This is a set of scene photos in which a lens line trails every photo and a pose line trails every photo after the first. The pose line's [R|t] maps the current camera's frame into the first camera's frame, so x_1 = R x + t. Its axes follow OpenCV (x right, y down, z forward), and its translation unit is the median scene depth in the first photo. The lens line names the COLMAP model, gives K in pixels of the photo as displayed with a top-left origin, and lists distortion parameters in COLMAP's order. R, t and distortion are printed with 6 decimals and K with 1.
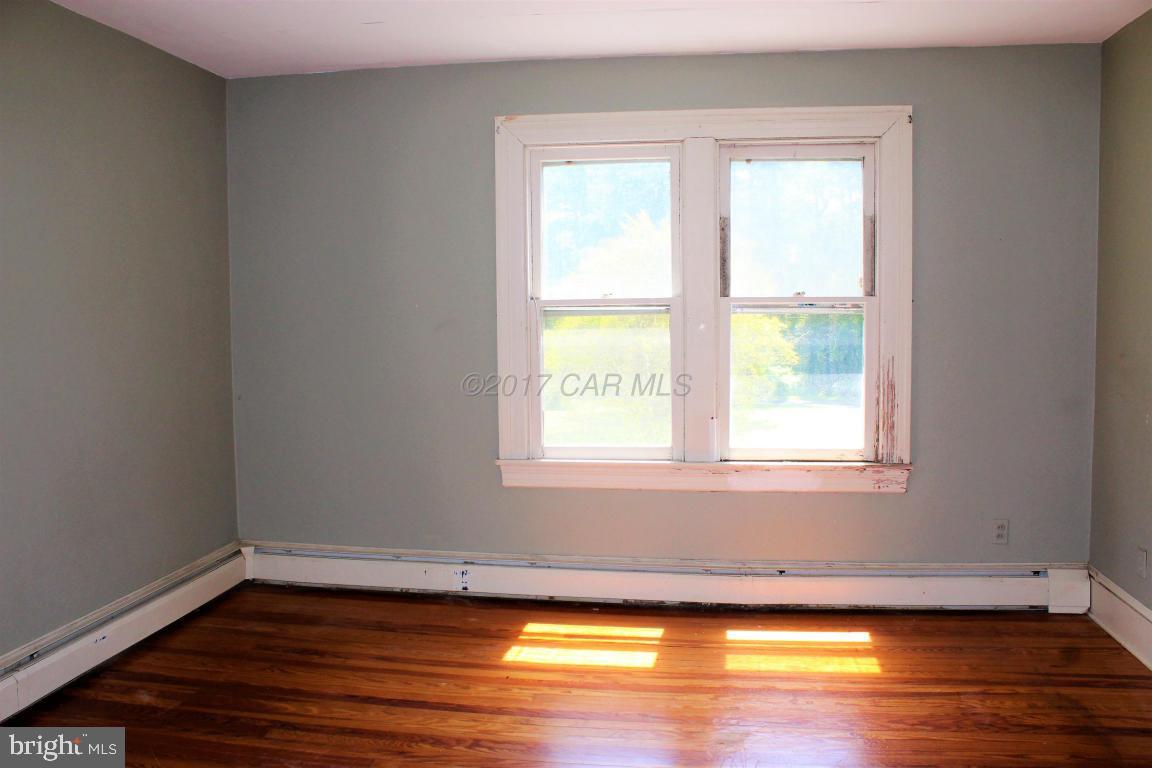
lens RADIAL K [[951.6, 0, 576.0], [0, 951.6, 384.0], [0, 0, 1]] dist [-0.167284, 0.150328]
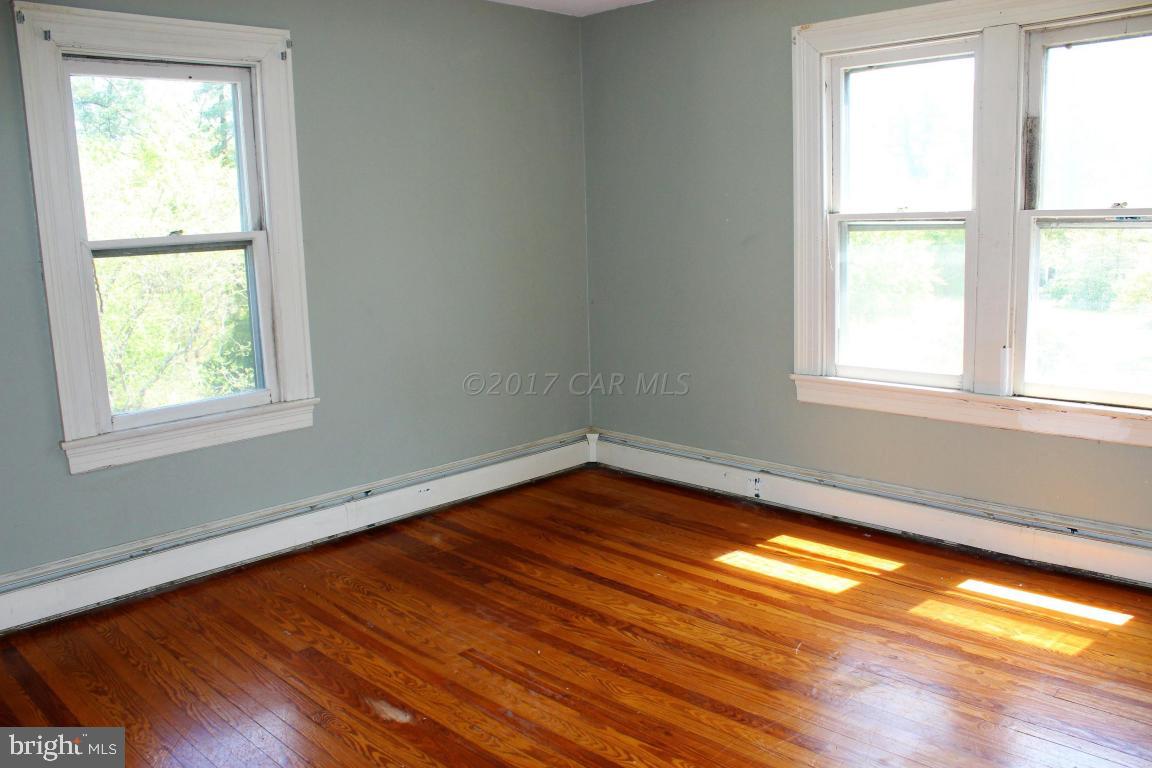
lens RADIAL K [[951.6, 0, 576.0], [0, 951.6, 384.0], [0, 0, 1]] dist [-0.167284, 0.150328]
pose [[0.807368, 0.086121, -0.583730, 0.330512], [-0.023603, 0.993213, 0.113890, -0.019078], [0.589576, -0.078173, 0.803921, 0.061055]]
